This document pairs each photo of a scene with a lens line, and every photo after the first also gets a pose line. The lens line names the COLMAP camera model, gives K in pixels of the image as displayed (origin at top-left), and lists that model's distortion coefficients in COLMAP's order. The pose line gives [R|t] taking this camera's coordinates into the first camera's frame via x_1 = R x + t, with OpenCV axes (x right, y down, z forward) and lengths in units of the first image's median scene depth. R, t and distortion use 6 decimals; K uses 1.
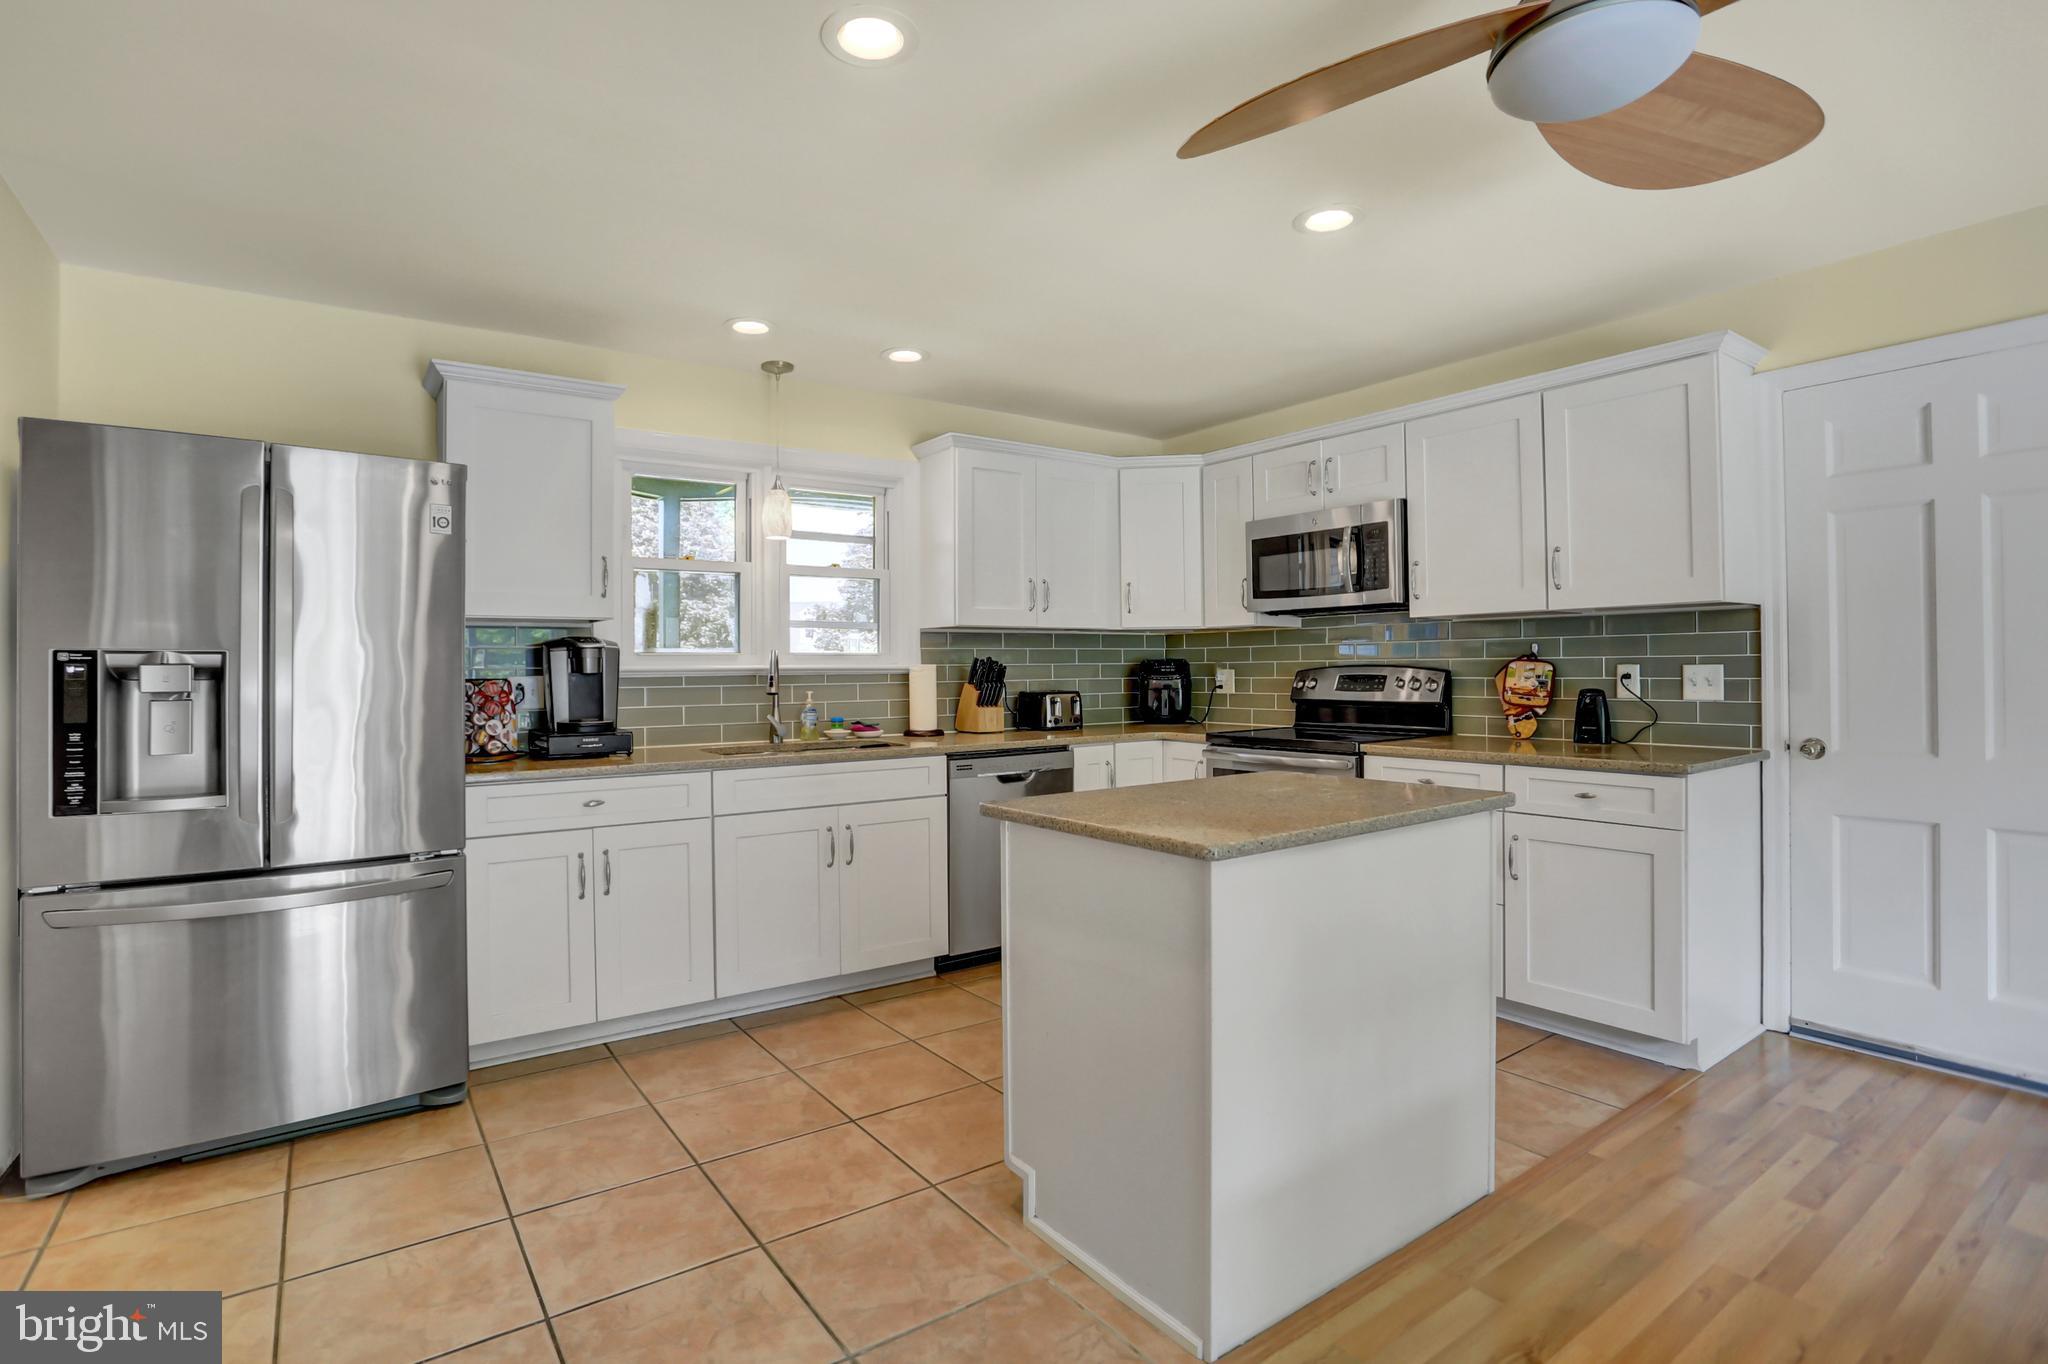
lens RADIAL K [[1016.1, 0, 1019.0], [0, 1016.1, 667.4], [0, 0, 1]] dist [-0.038289, 0.010132]
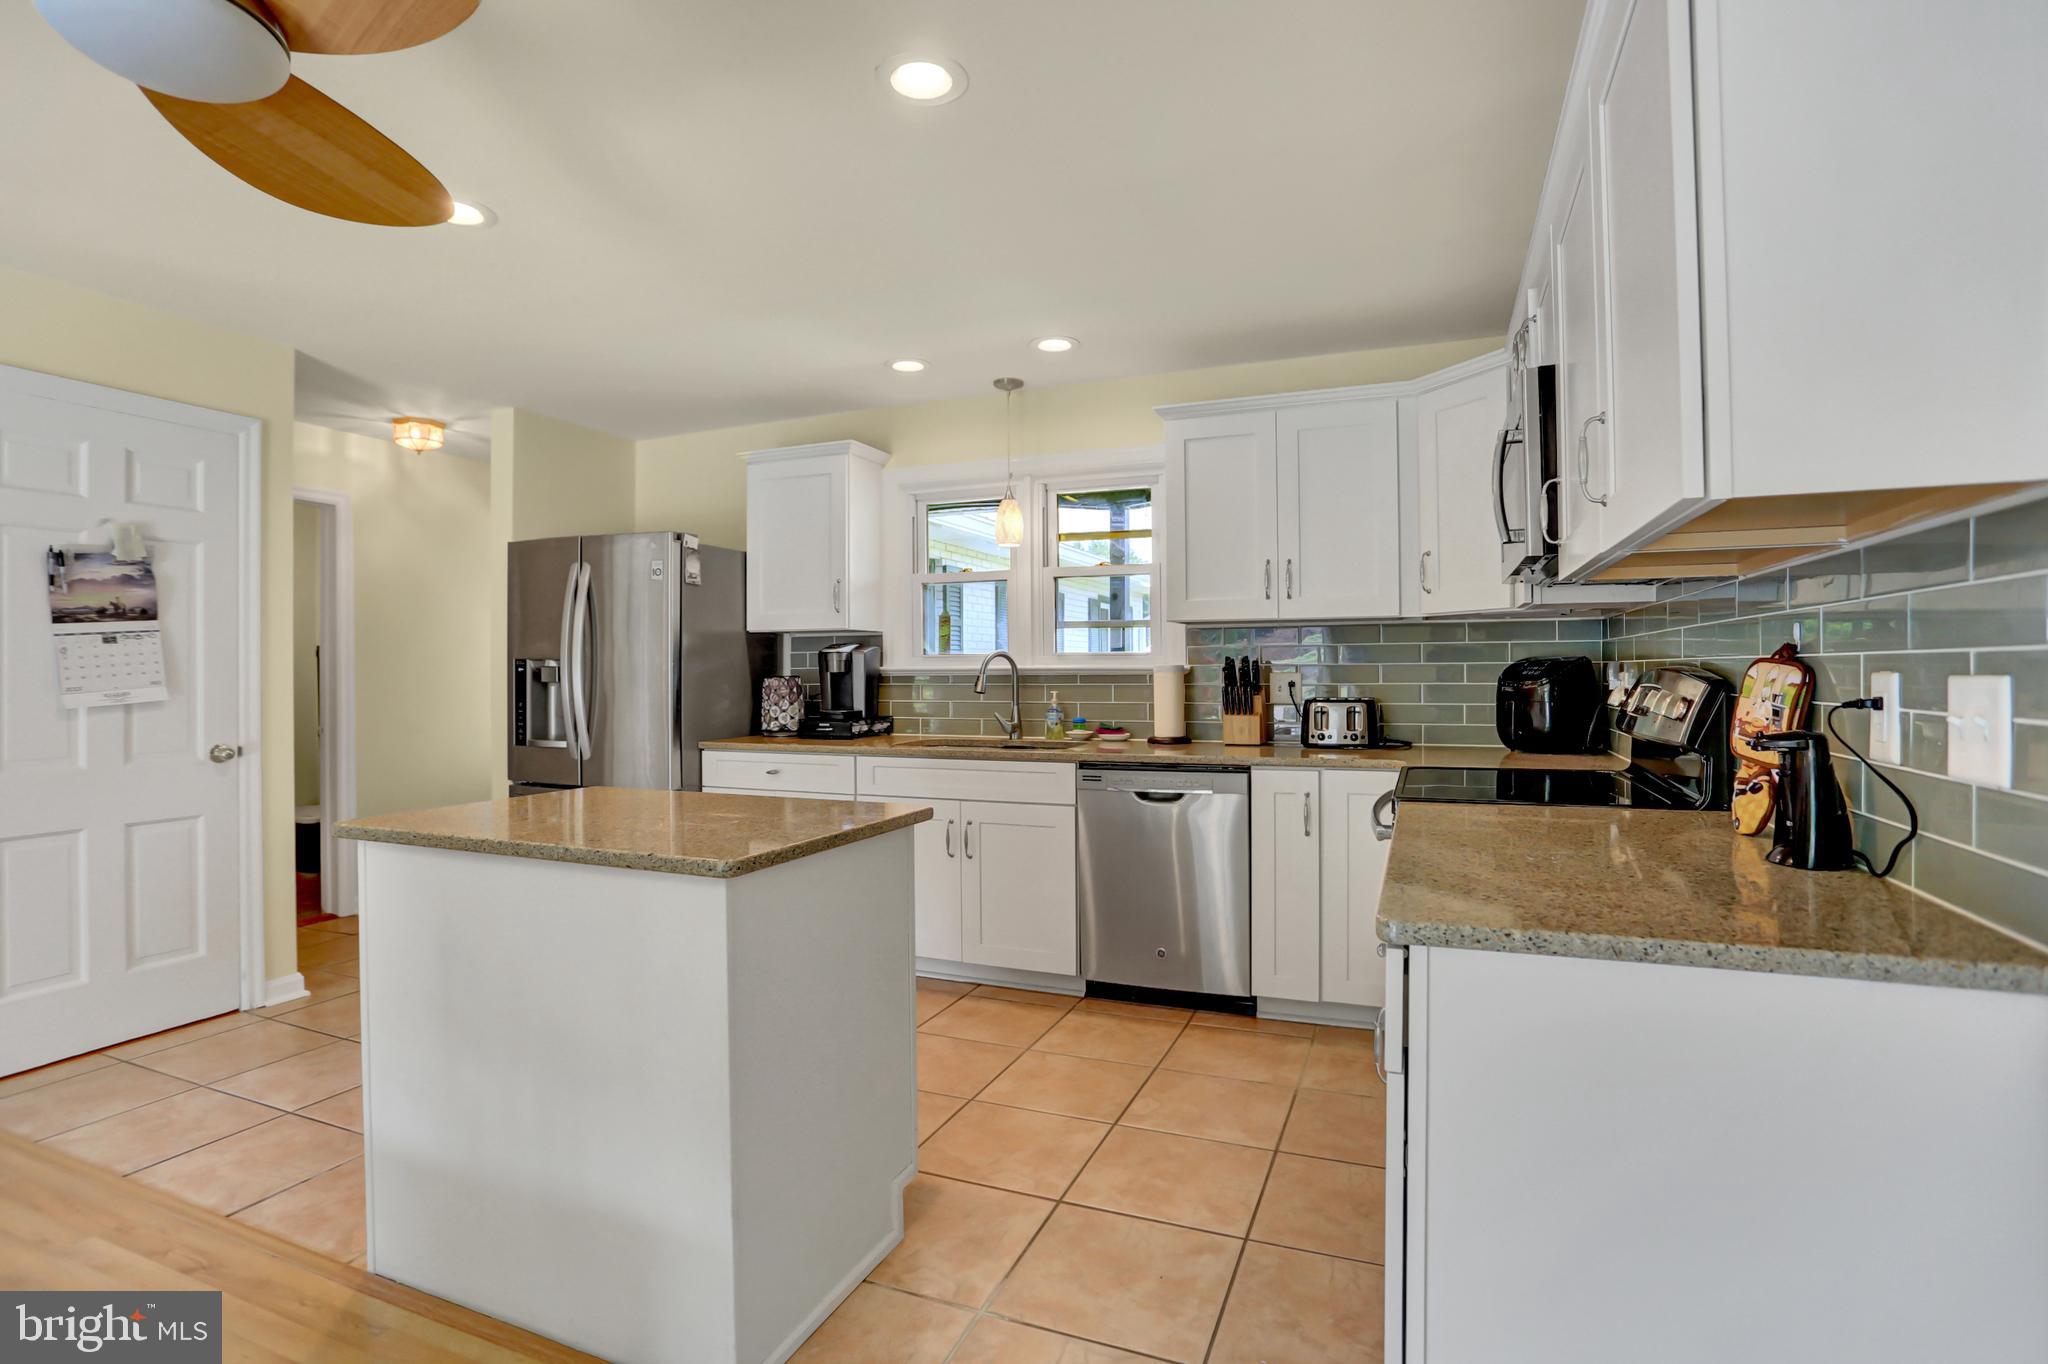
lens RADIAL K [[1016.1, 0, 1015.8], [0, 1016.1, 675.9], [0, 0, 1]] dist [-0.038289, 0.010132]
pose [[0.519561, 0.012086, -0.854348, 0.679710], [0.000451, 0.999896, 0.014420, -0.006911], [0.854434, -0.007877, 0.519501, 0.458016]]
